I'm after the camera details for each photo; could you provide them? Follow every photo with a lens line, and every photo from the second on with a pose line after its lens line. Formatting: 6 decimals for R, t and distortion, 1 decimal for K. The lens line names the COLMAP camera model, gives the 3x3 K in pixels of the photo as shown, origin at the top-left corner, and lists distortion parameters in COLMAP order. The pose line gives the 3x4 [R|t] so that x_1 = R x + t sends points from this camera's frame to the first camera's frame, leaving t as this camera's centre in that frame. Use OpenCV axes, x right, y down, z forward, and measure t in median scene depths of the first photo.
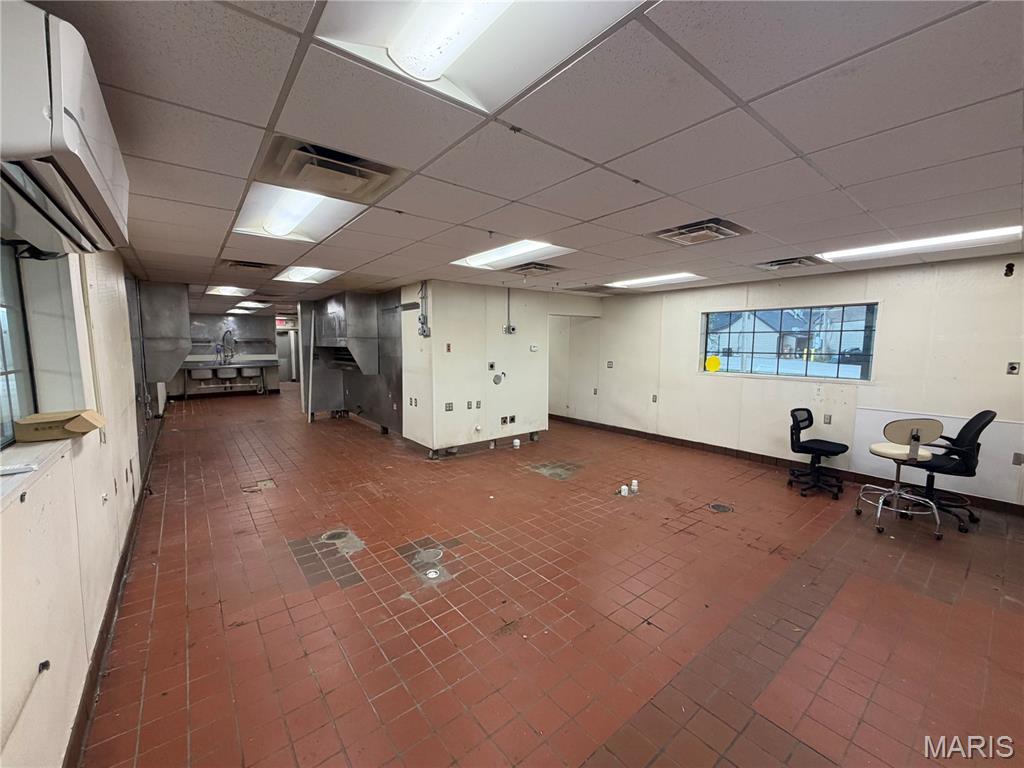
lens RADIAL K [[407.1, 0, 510.4], [0, 407.1, 384.5], [0, 0, 1]] dist [-0.002737, -0.000364]
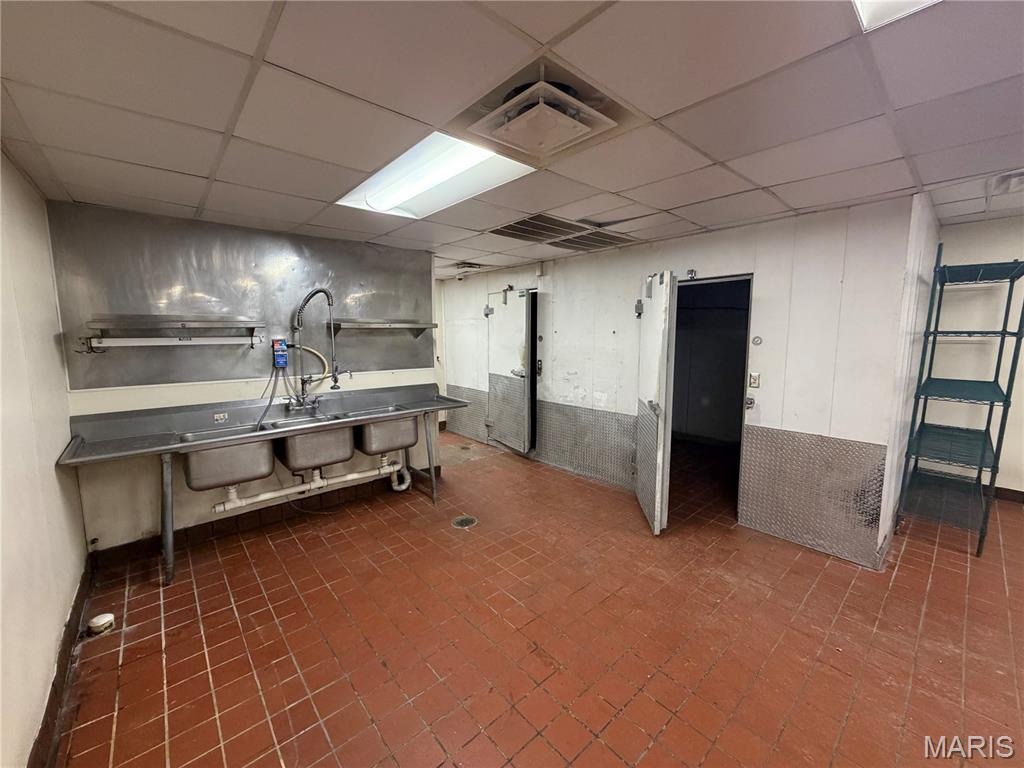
lens RADIAL K [[407.1, 0, 510.4], [0, 407.1, 384.5], [0, 0, 1]] dist [-0.002737, -0.000364]
pose [[0.999215, -0.011324, 0.037958, -1.080788], [0.010128, 0.999450, 0.031572, -0.144135], [-0.038294, -0.031162, 0.998780, 1.351332]]
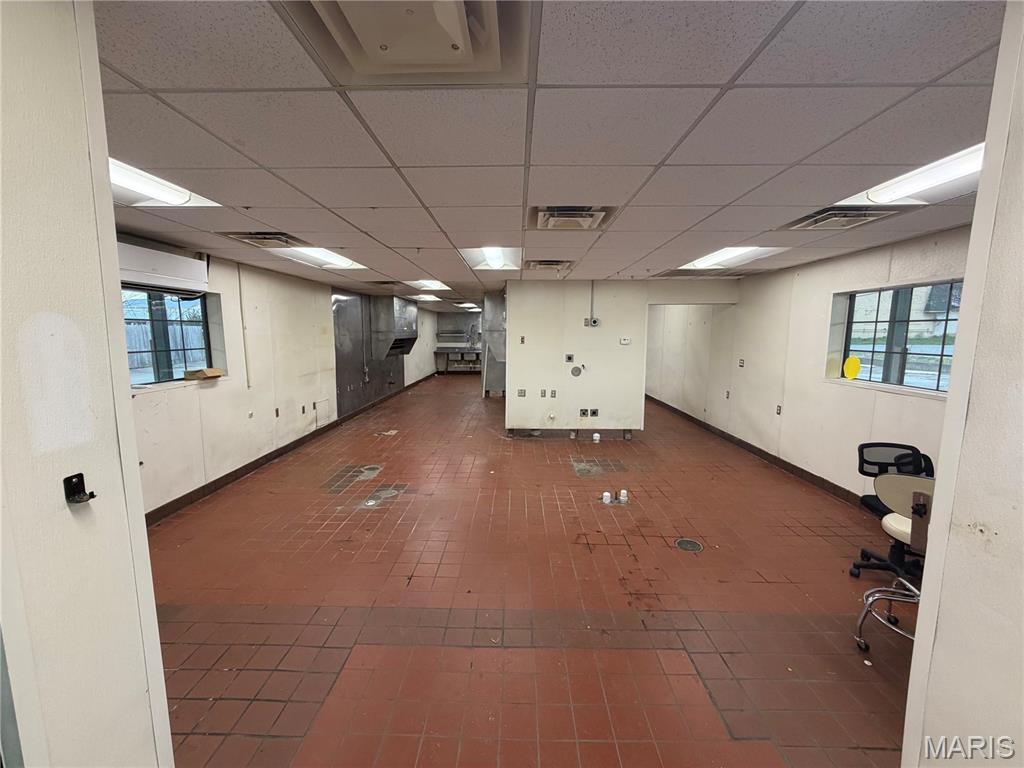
lens RADIAL K [[407.1, 0, 510.4], [0, 407.1, 384.5], [0, 0, 1]] dist [-0.002737, -0.000364]
pose [[0.769080, 0.080659, -0.634043, 0.478711], [-0.065002, 0.996732, 0.047952, -0.017682], [0.635839, 0.004335, 0.771810, 0.104197]]
